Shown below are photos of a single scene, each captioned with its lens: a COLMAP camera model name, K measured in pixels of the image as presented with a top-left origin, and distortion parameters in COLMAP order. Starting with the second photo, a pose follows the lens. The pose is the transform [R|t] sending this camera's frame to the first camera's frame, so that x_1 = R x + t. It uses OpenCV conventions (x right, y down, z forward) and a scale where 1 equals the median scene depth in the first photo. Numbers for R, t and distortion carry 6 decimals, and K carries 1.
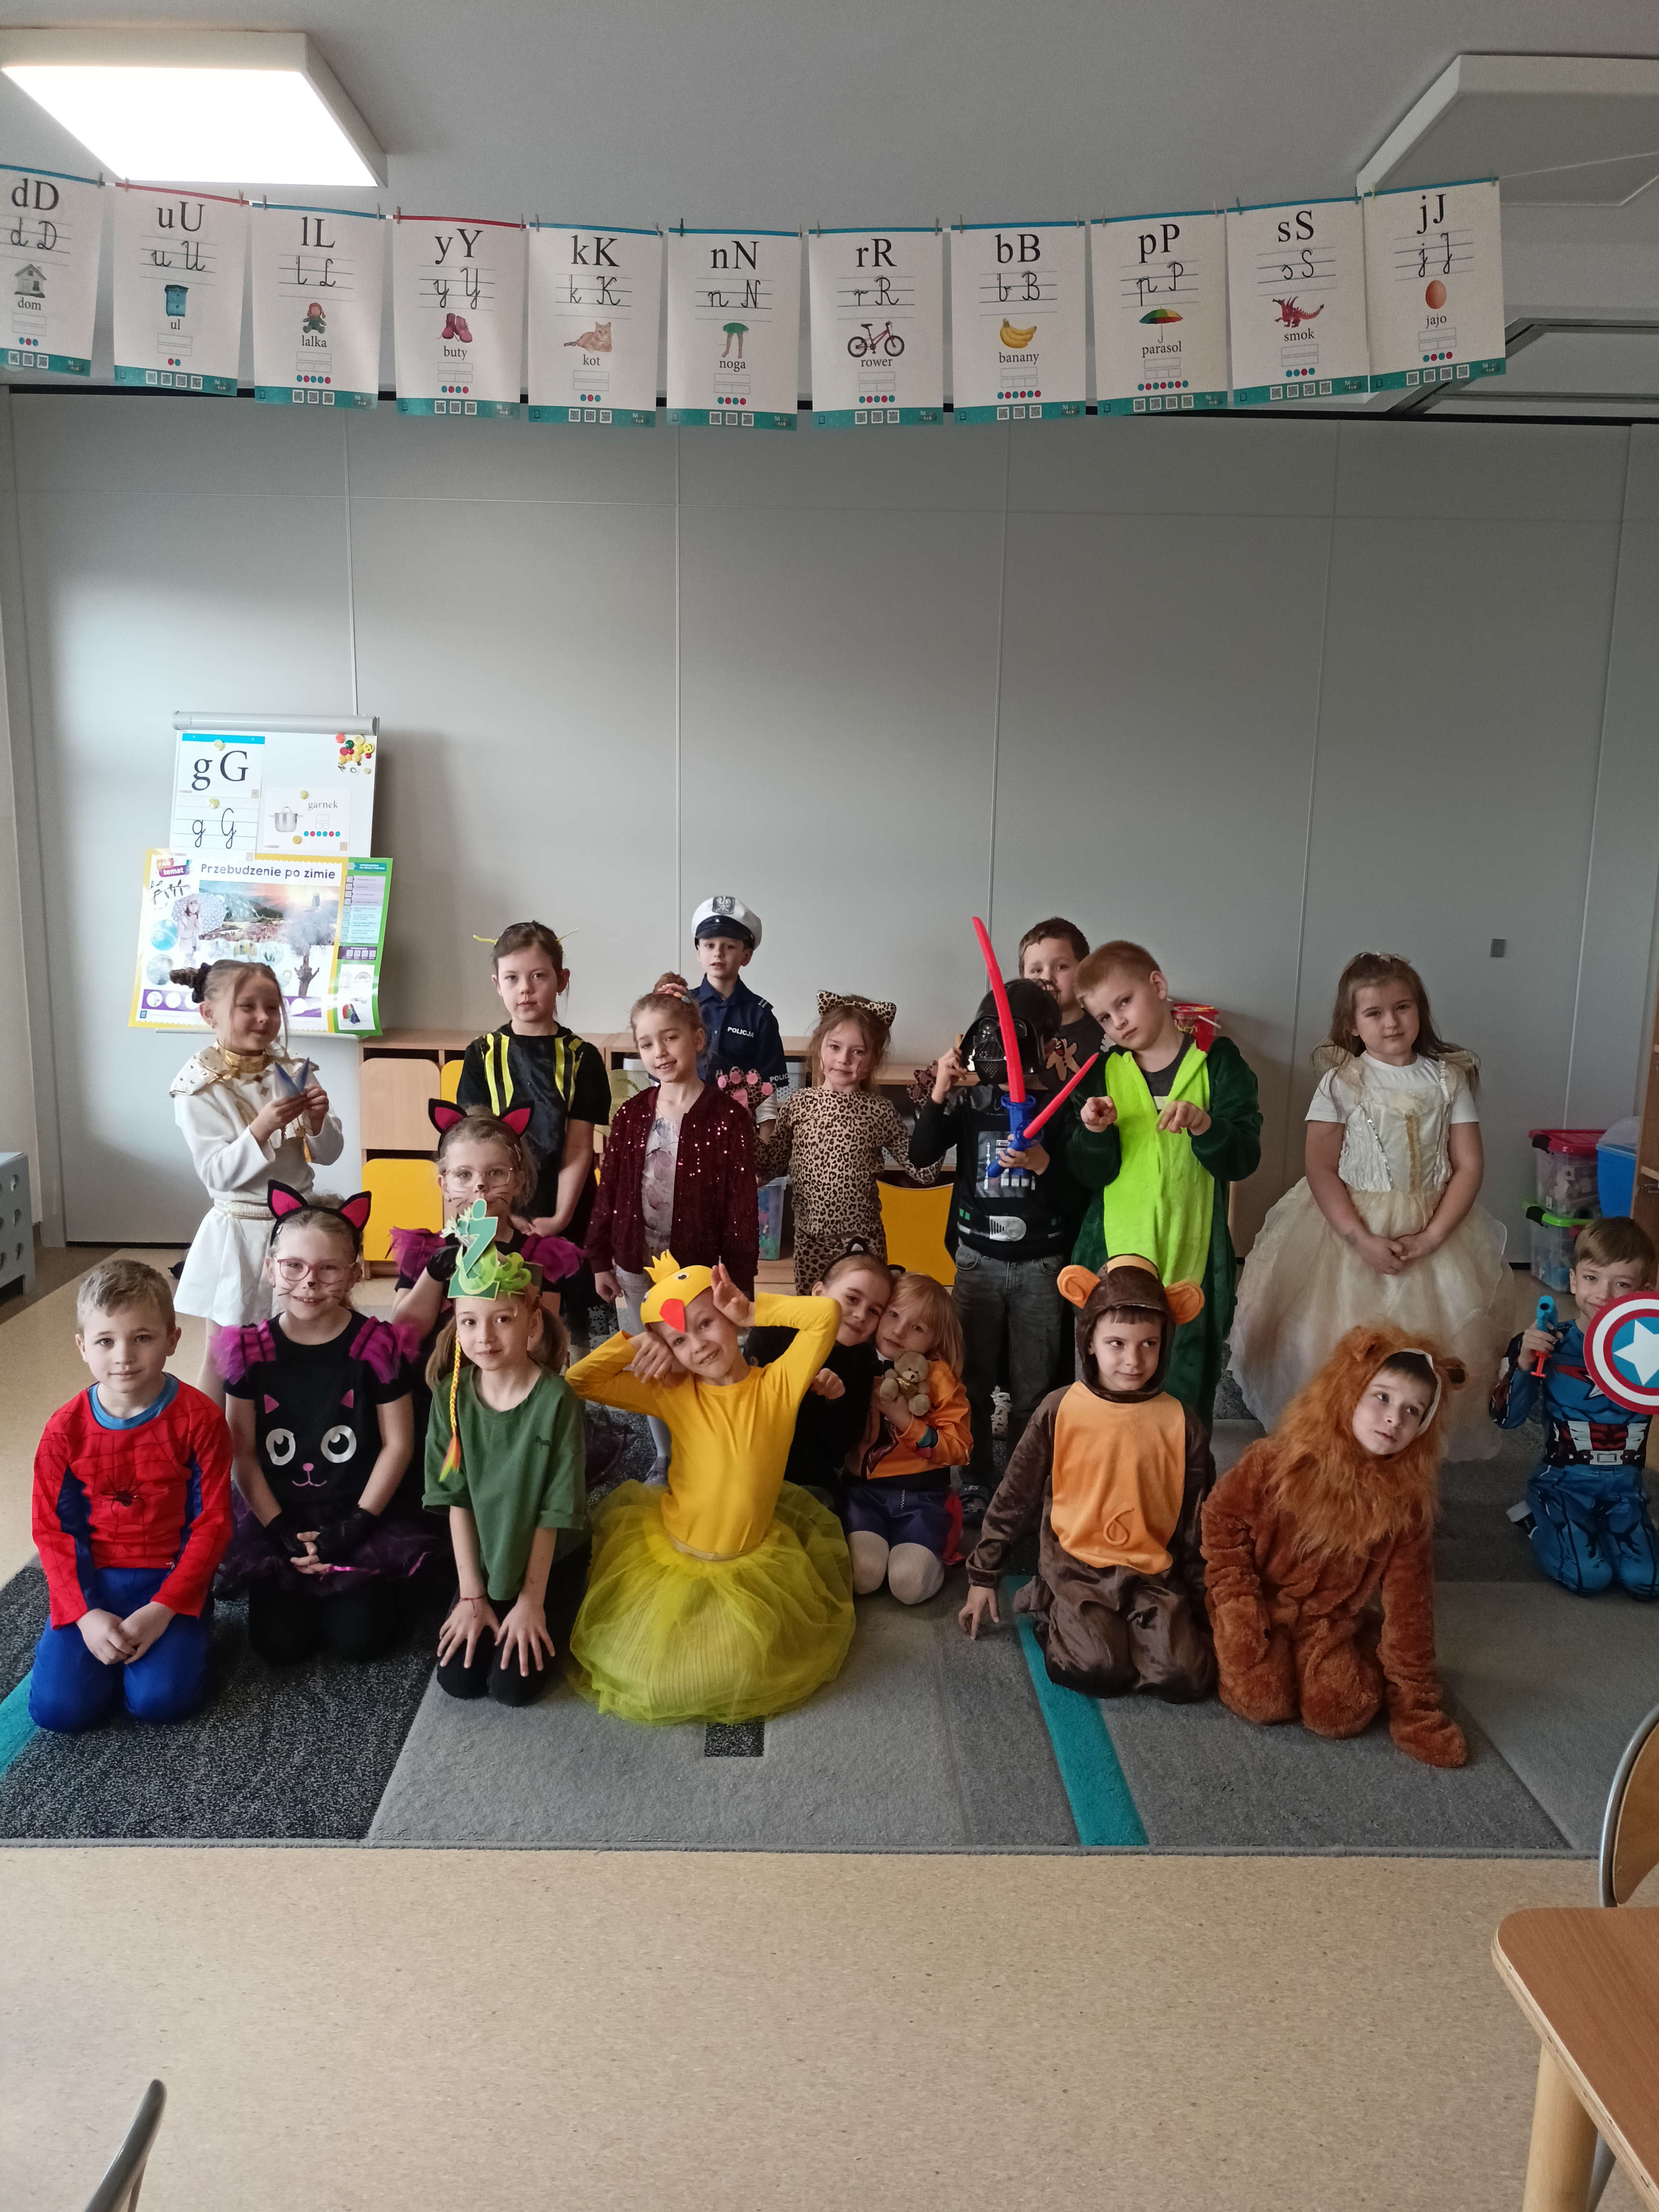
lens RADIAL K [[1689.5, 0, 795.3], [0, 1689.5, 1109.4], [0, 0, 1]] dist [-0.011267, -0.003657]
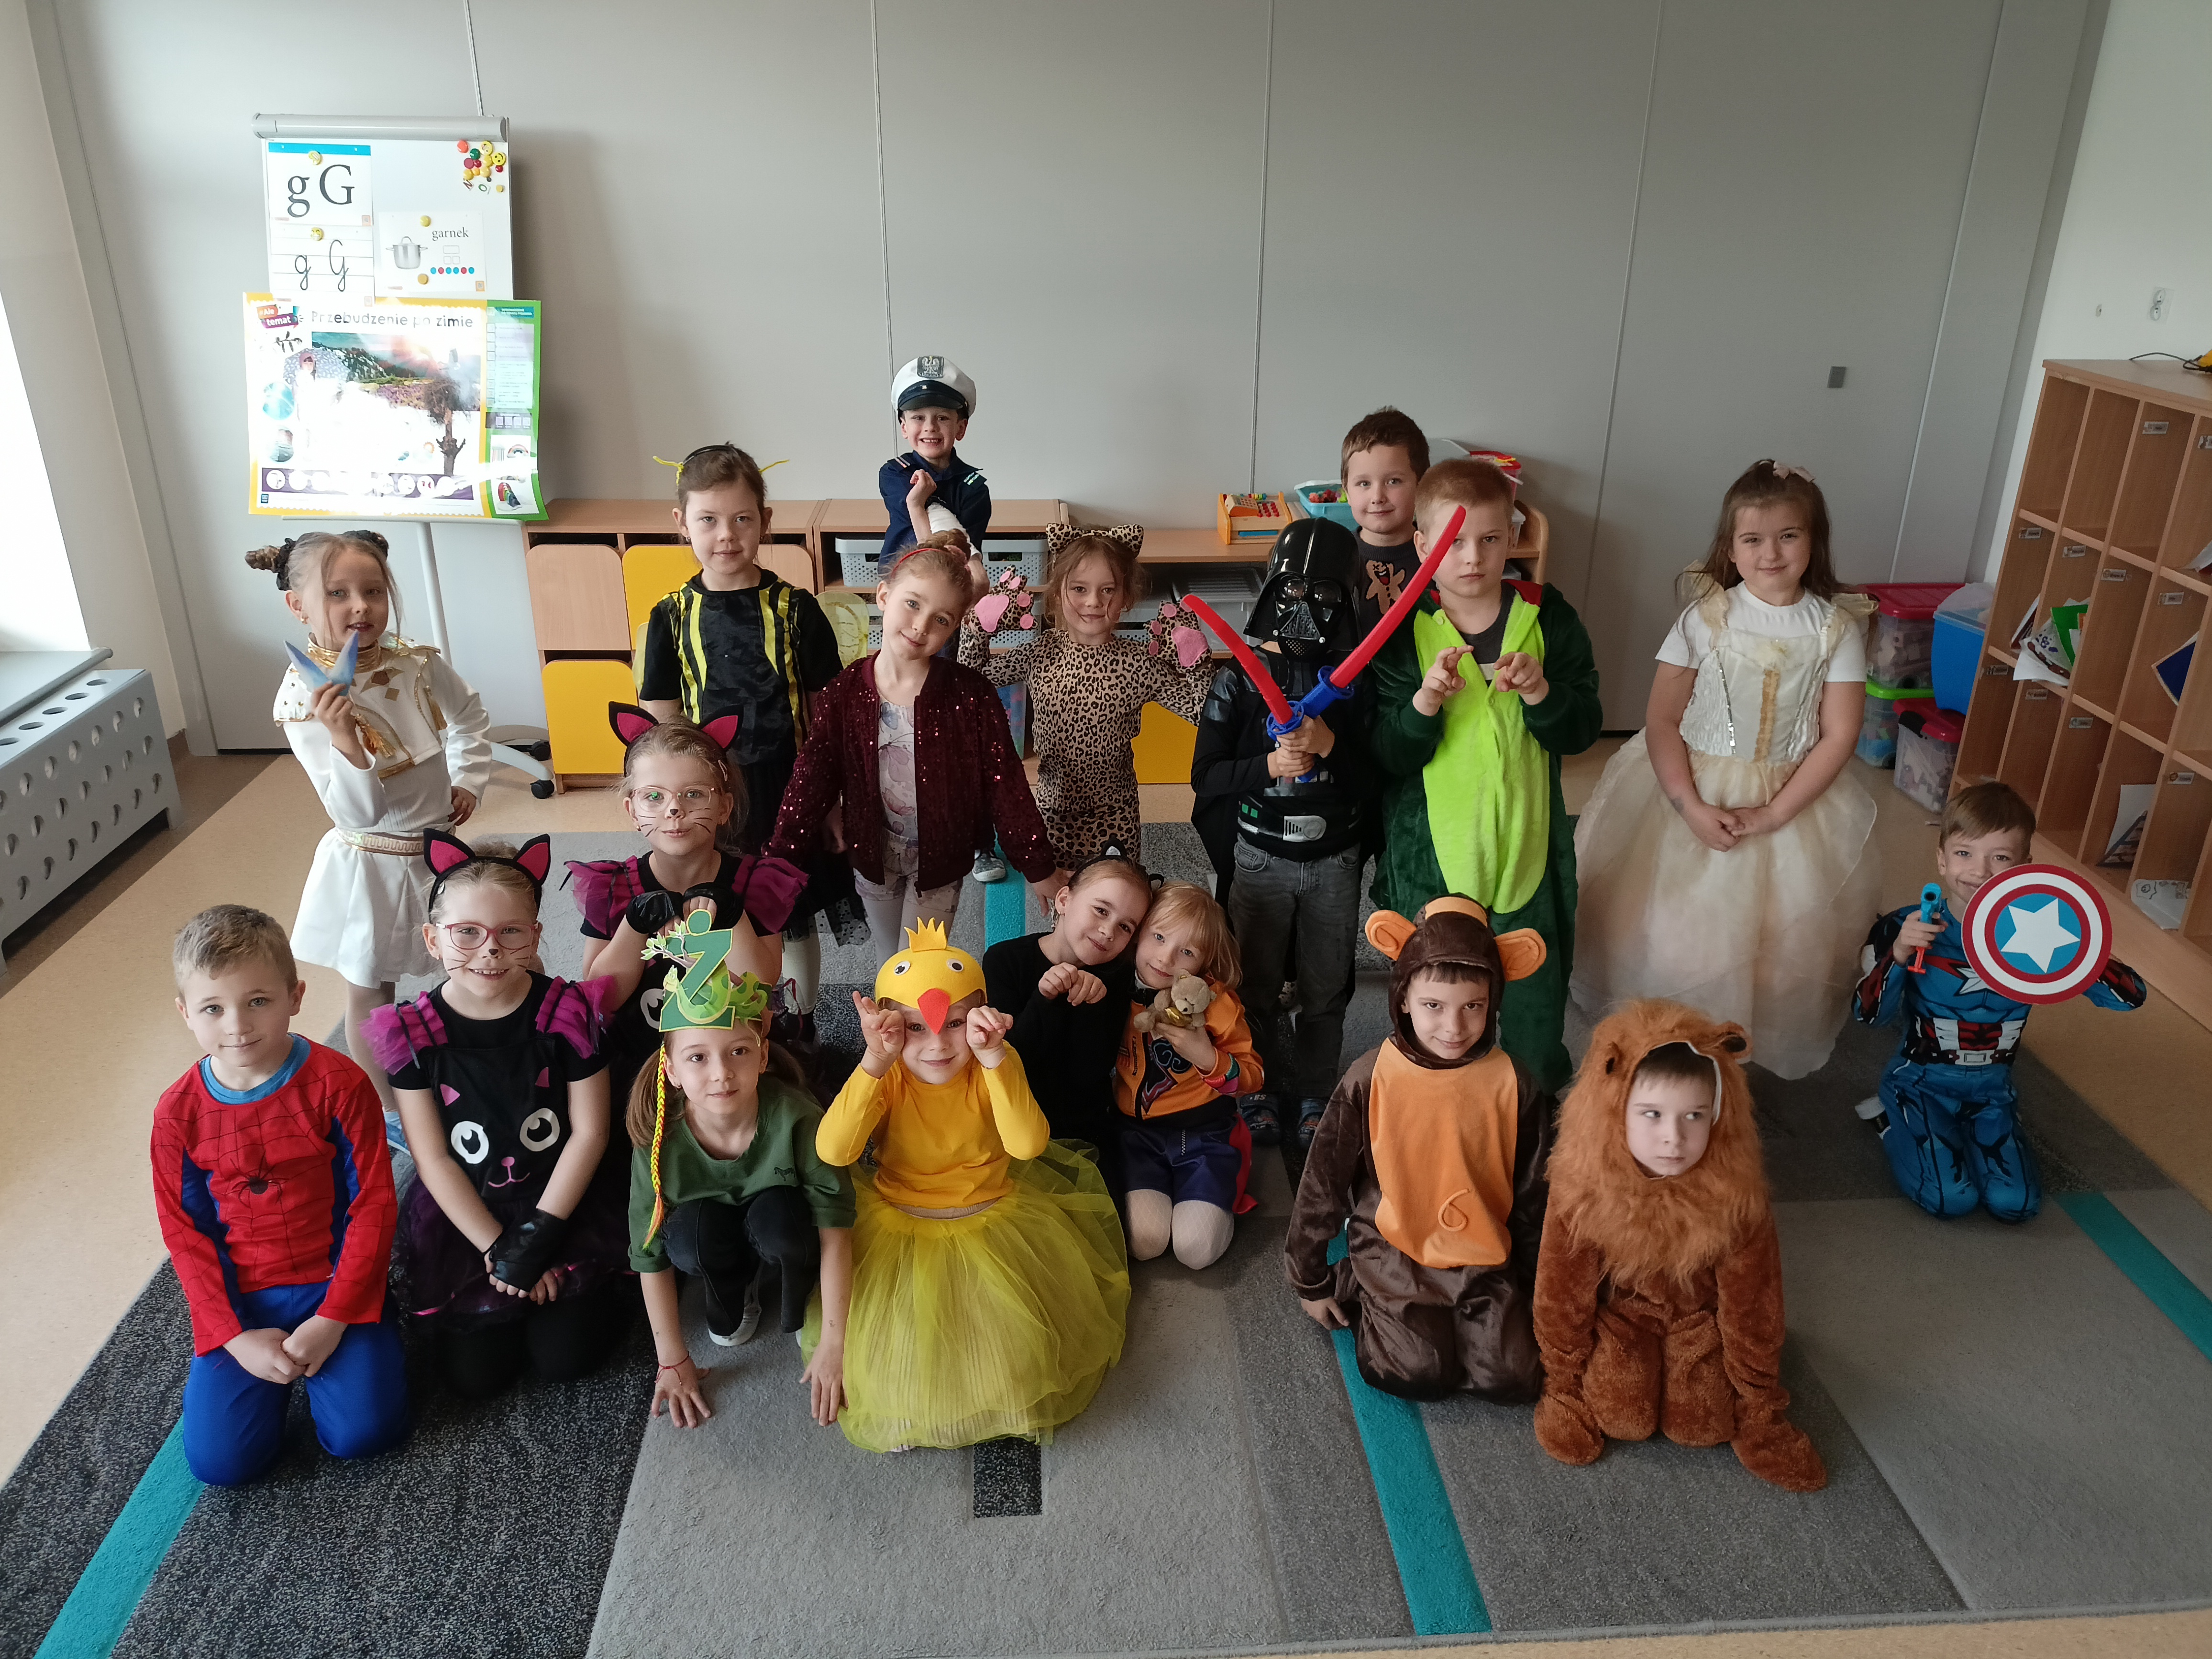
lens RADIAL K [[1690.6, 0, 1106.0], [0, 1690.6, 829.5], [0, 0, 1]] dist [-0.007902, -0.008450]
pose [[0.998331, -0.038979, 0.042619, -0.008209], [0.028382, 0.973770, 0.225757, -0.134825], [-0.050301, -0.224170, 0.973251, 0.204080]]
